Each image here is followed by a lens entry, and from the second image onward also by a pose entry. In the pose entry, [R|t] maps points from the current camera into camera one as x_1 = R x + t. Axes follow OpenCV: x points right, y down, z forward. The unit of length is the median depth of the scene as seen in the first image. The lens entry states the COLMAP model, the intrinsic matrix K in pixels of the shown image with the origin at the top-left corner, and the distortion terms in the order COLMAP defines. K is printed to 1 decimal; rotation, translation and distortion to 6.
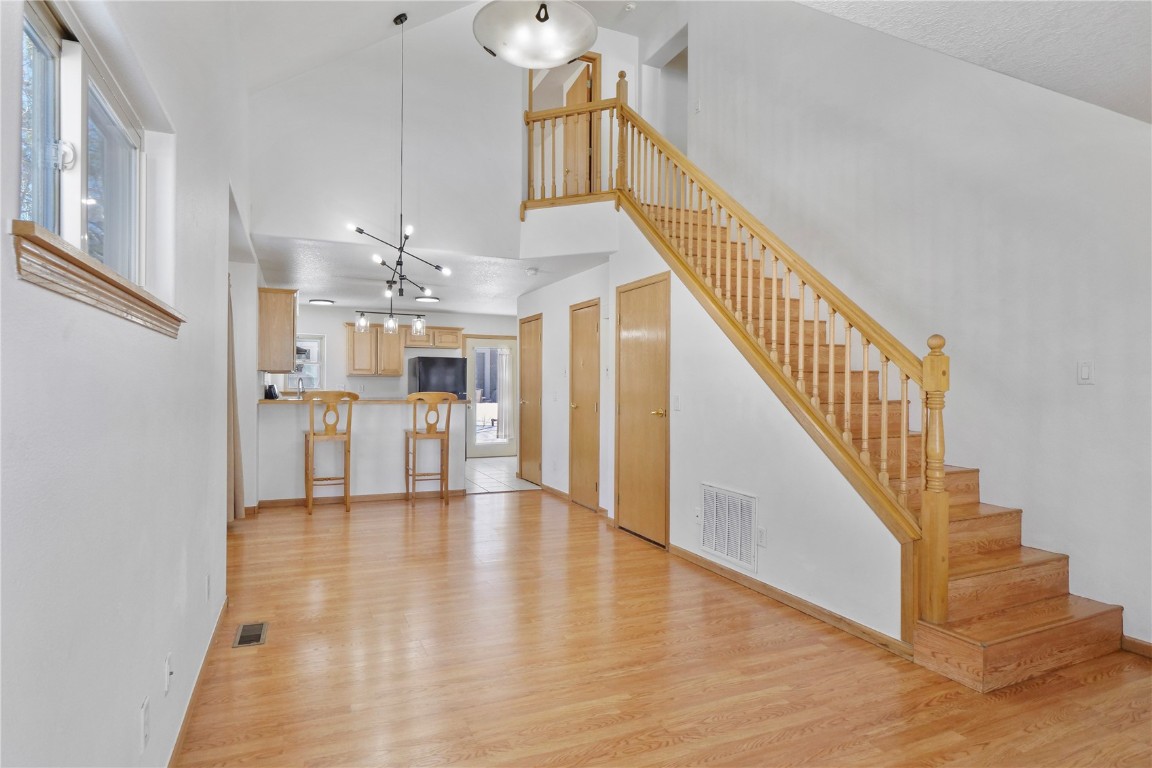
lens RADIAL K [[630.6, 0, 555.8], [0, 630.6, 390.0], [0, 0, 1]] dist [-0.042062, -0.000097]
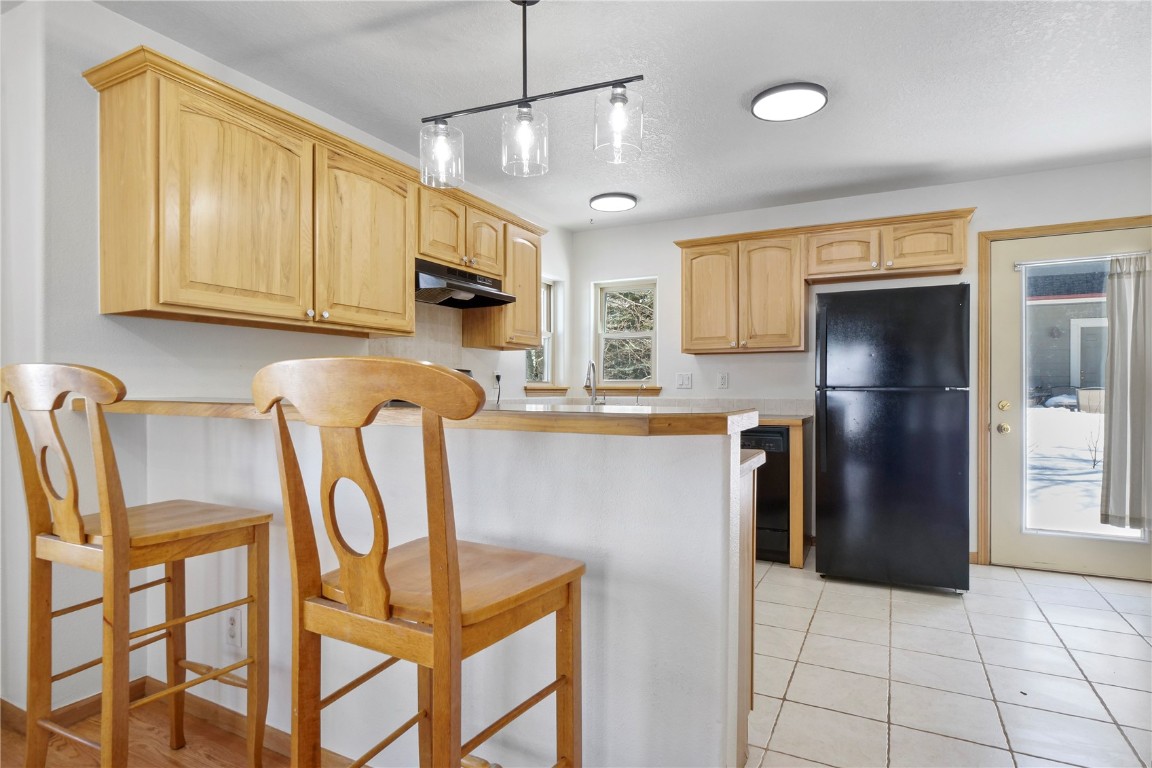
lens RADIAL K [[621.8, 0, 567.0], [0, 621.8, 388.9], [0, 0, 1]] dist [0.000021, -0.000038]
pose [[0.638297, 0.004104, -0.769779, -0.036076], [-0.008252, 0.999965, -0.001512, 0.012099], [0.769746, 0.007317, 0.638309, 1.029754]]
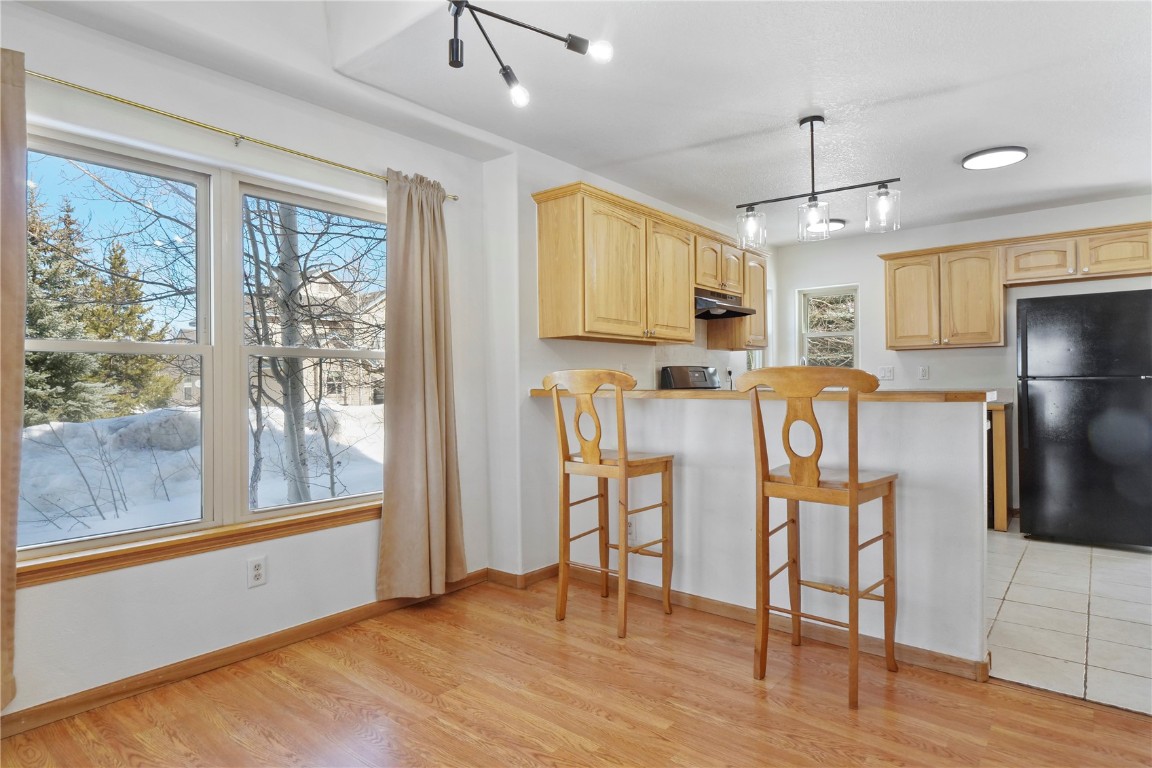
lens RADIAL K [[648.6, 0, 572.7], [0, 648.6, 379.8], [0, 0, 1]] dist [0.000880, -0.000916]
pose [[0.473031, -0.005951, -0.881026, 0.071478], [0.001356, 0.999981, -0.006026, 0.014024], [0.881045, 0.001656, 0.473030, 0.793128]]
